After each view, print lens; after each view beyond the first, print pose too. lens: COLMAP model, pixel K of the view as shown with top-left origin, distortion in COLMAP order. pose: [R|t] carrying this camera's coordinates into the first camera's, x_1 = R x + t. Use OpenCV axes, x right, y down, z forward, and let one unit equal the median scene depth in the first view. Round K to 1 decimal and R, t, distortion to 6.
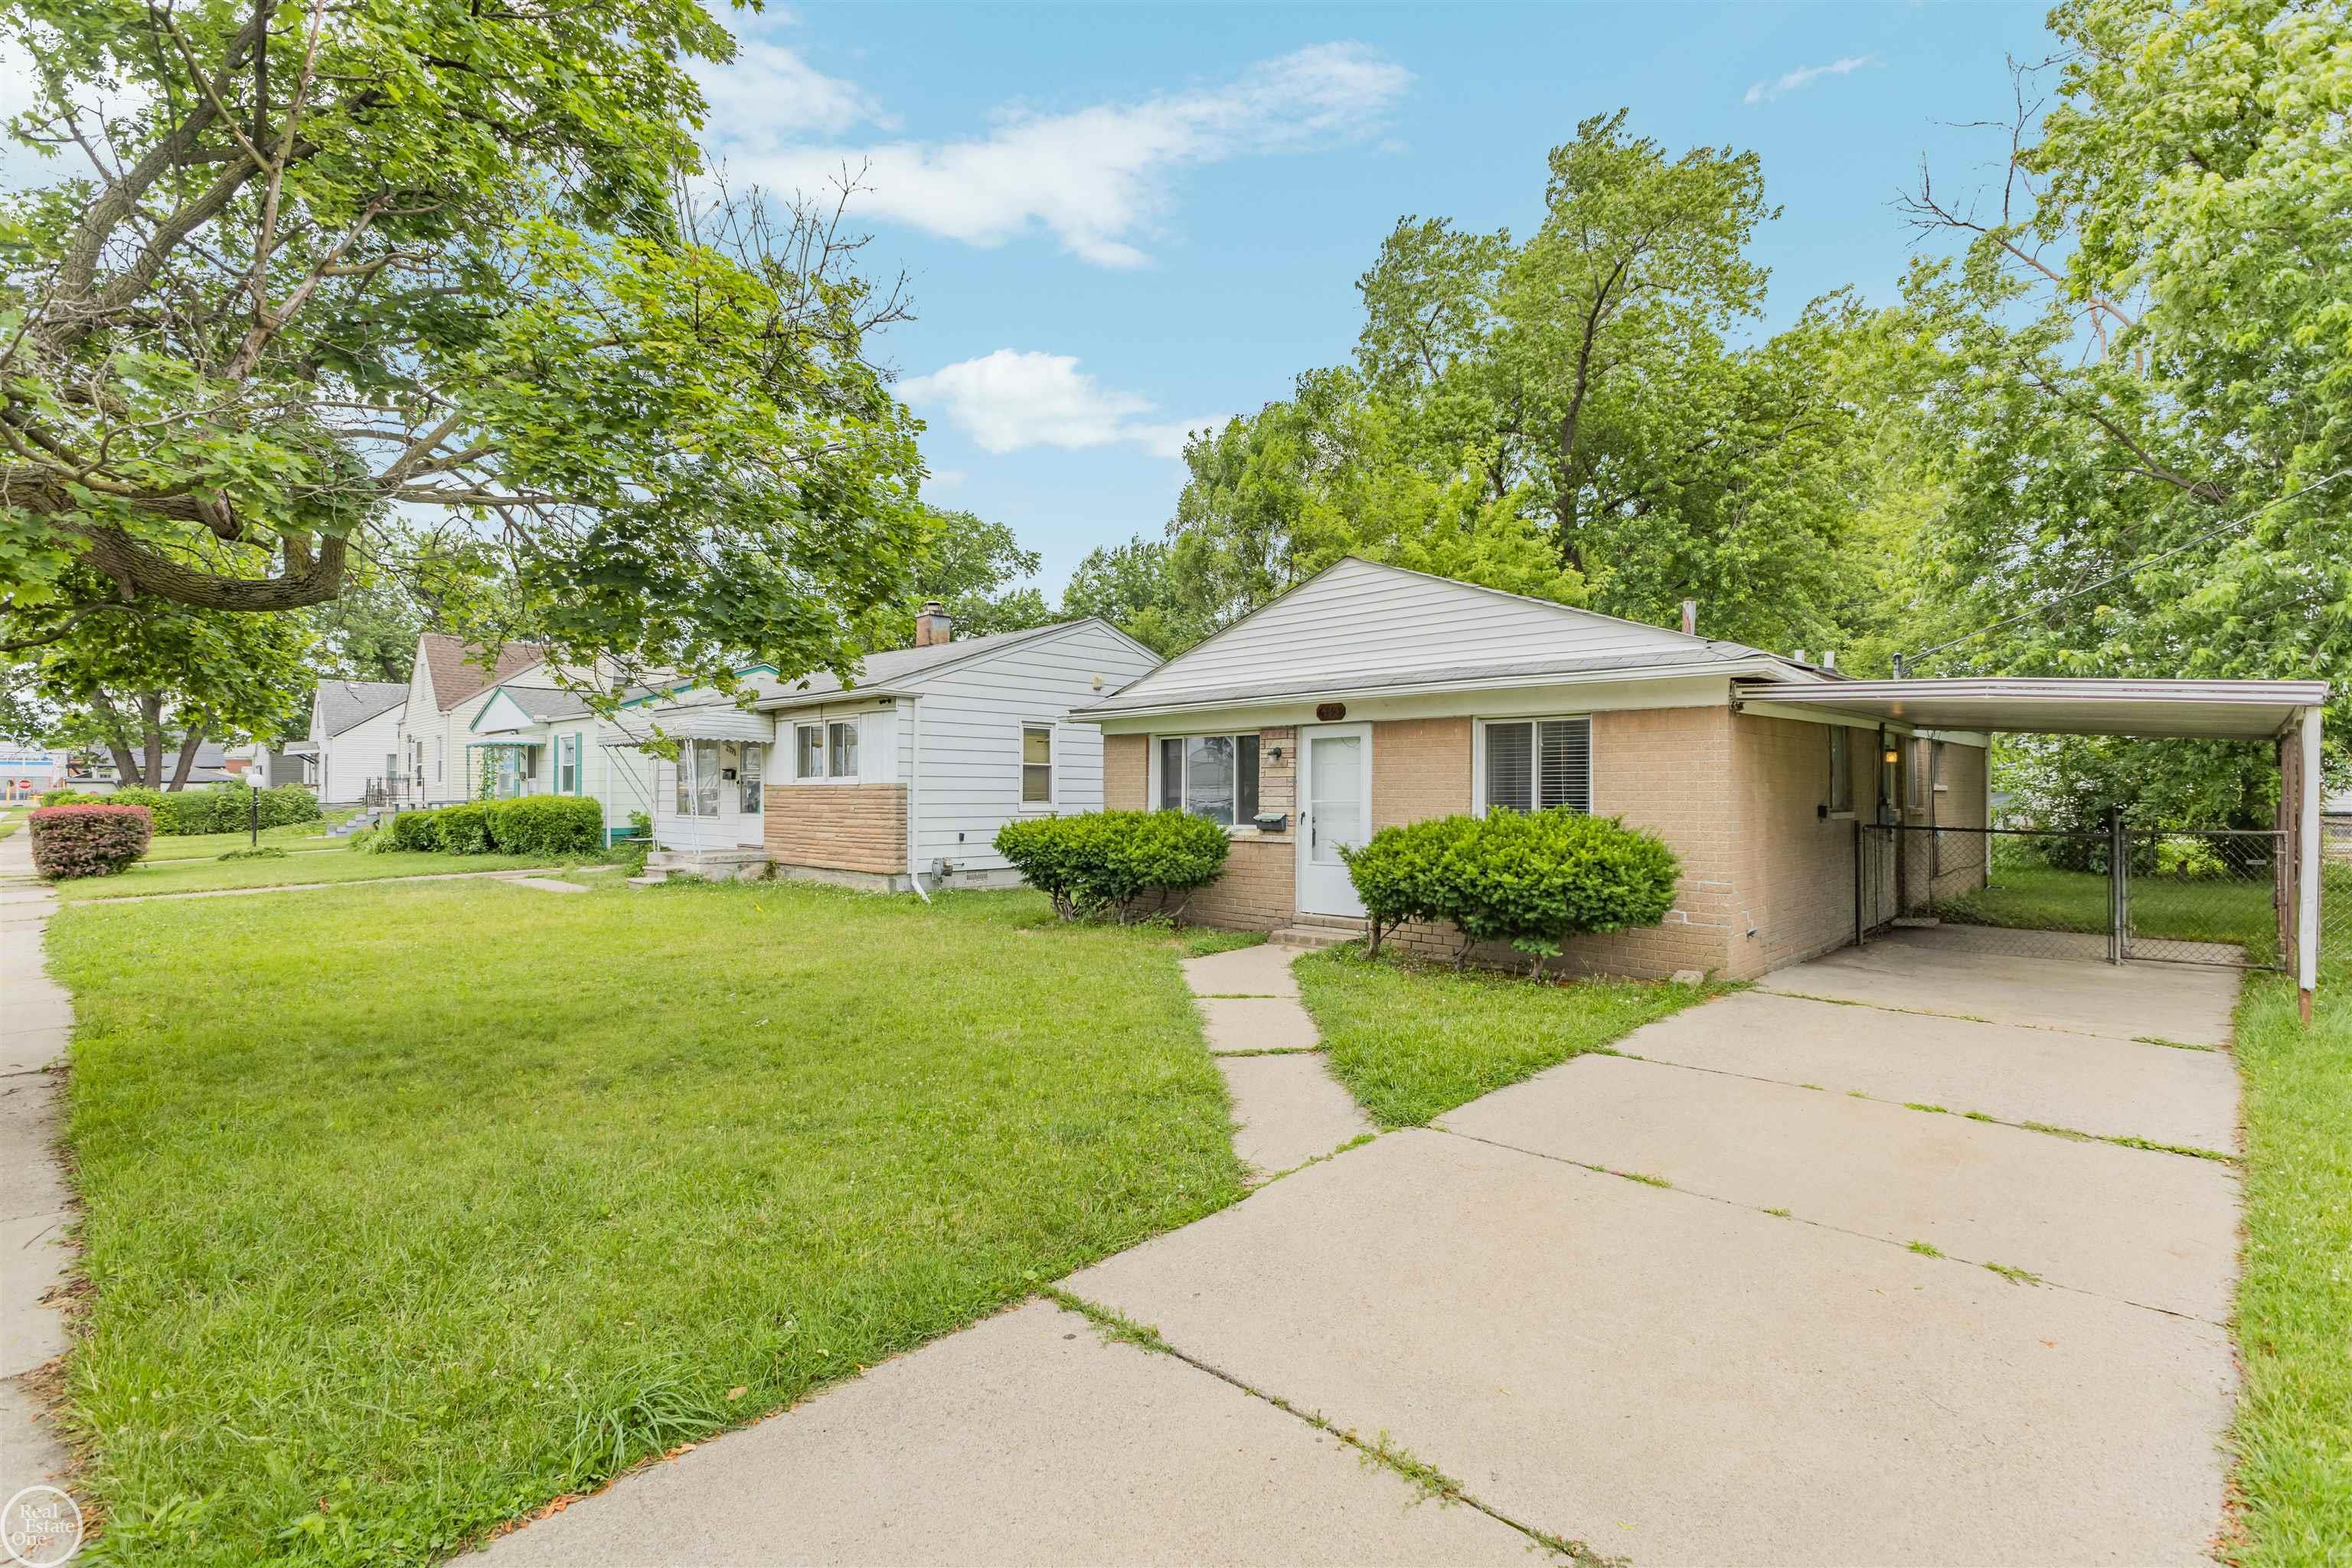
lens RADIAL K [[1112.8, 0, 1154.9], [0, 1112.8, 787.2], [0, 0, 1]] dist [-0.006268, -0.000753]
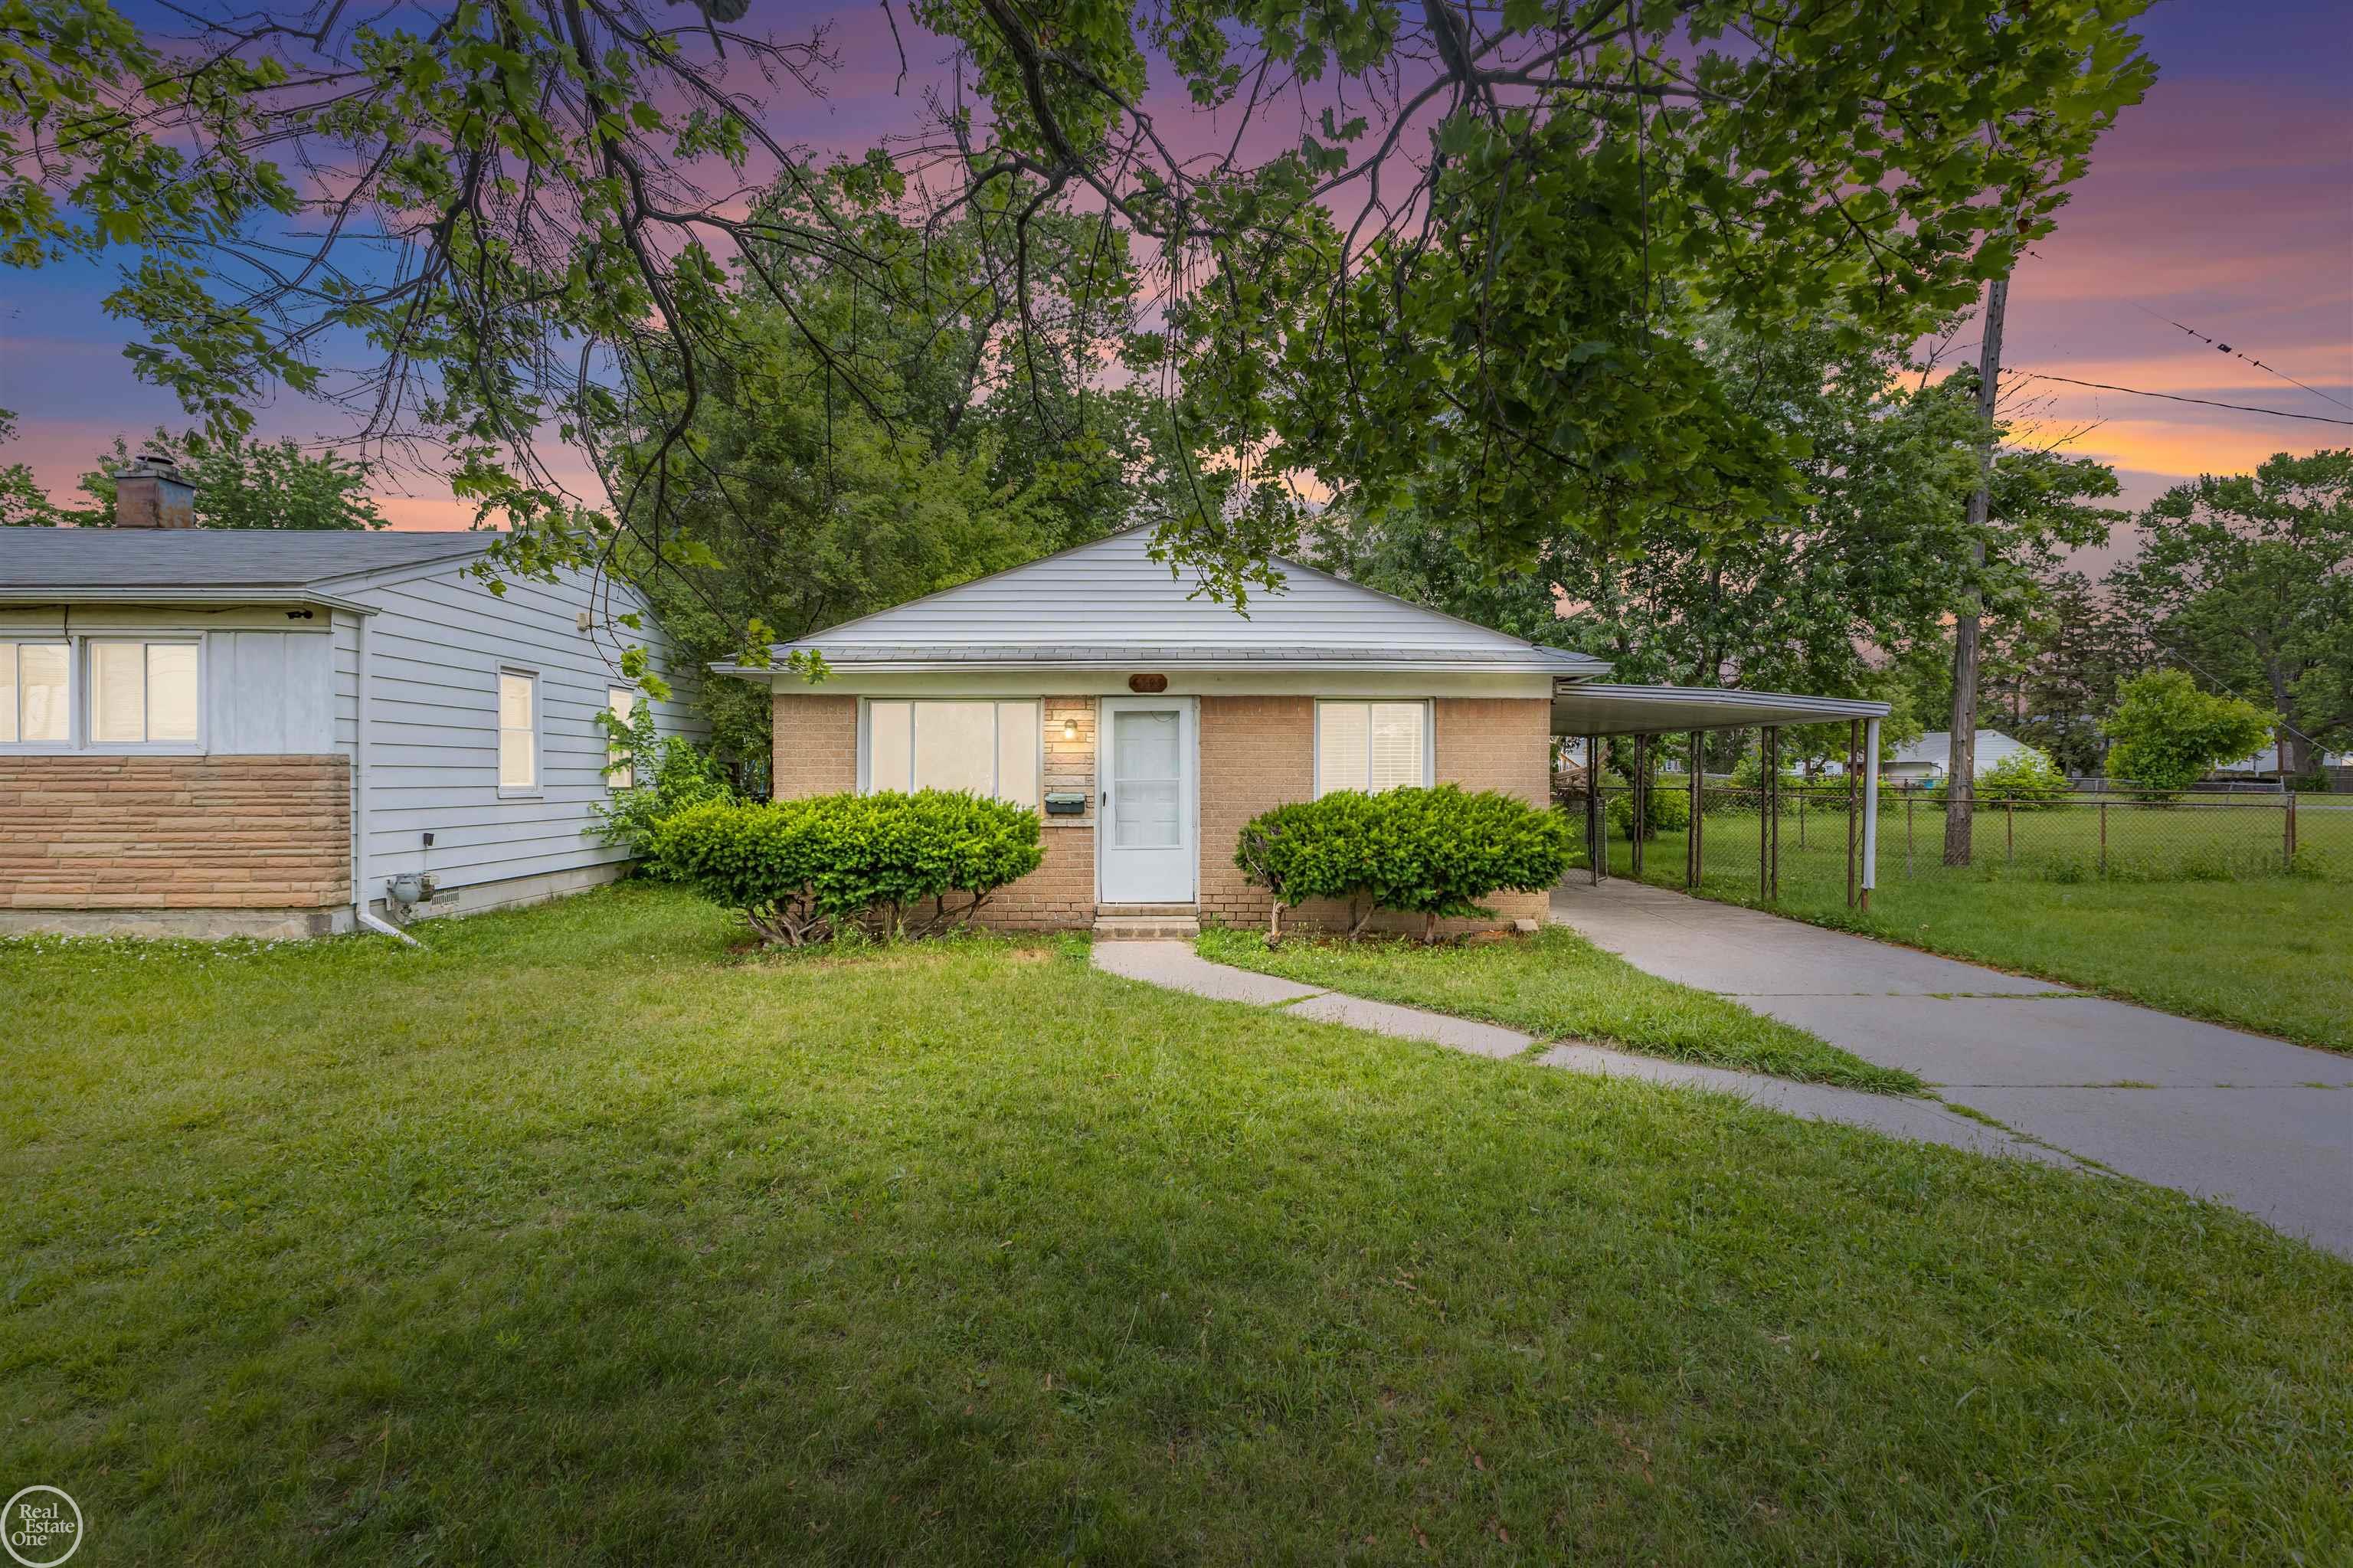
lens RADIAL K [[1029.0, 0, 1174.4], [0, 1029.0, 787.1], [0, 0, 1]] dist [0.011226, -0.003954]
pose [[0.690079, -0.007270, 0.723697, -0.323501], [-0.004340, 0.999890, 0.014183, 0.004490], [-0.723721, -0.012929, 0.689972, 0.288571]]
